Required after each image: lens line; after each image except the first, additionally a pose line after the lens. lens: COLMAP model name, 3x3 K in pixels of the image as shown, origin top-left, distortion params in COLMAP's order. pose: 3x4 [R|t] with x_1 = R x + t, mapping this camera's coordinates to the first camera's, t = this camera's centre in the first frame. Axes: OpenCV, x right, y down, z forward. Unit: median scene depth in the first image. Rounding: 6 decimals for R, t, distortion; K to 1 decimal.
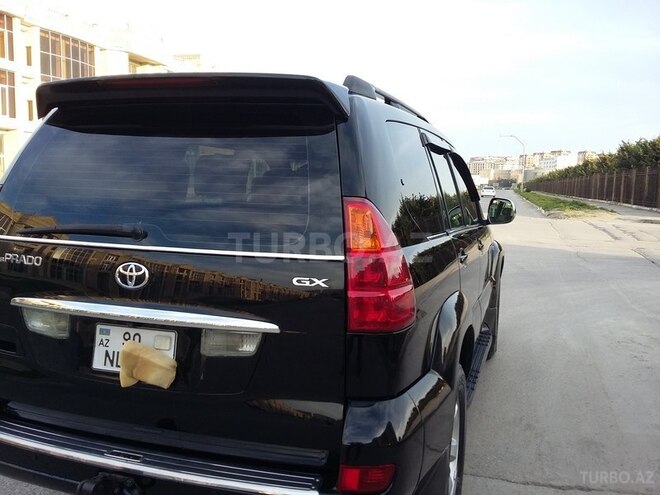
lens RADIAL K [[604.7, 0, 326.7], [0, 604.7, 251.4], [0, 0, 1]] dist [0.081454, -0.157536]
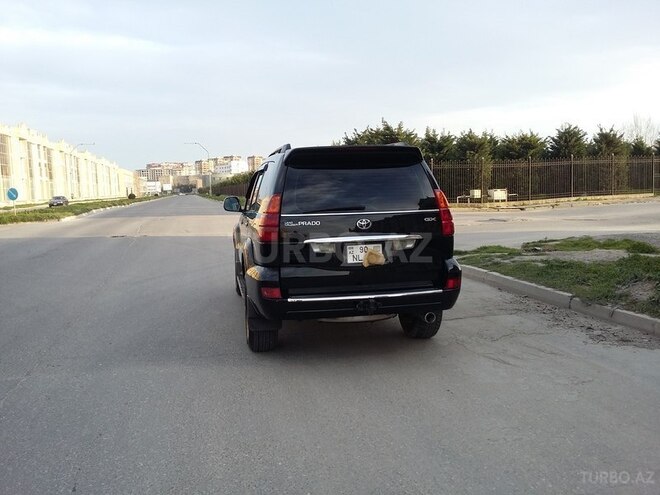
lens RADIAL K [[604.7, 0, 326.7], [0, 604.7, 251.4], [0, 0, 1]] dist [0.081454, -0.157536]
pose [[0.870165, -0.095513, 0.483415, -1.453734], [0.100331, 0.994826, 0.015958, 0.083869], [-0.482438, 0.034615, 0.875246, -0.992183]]
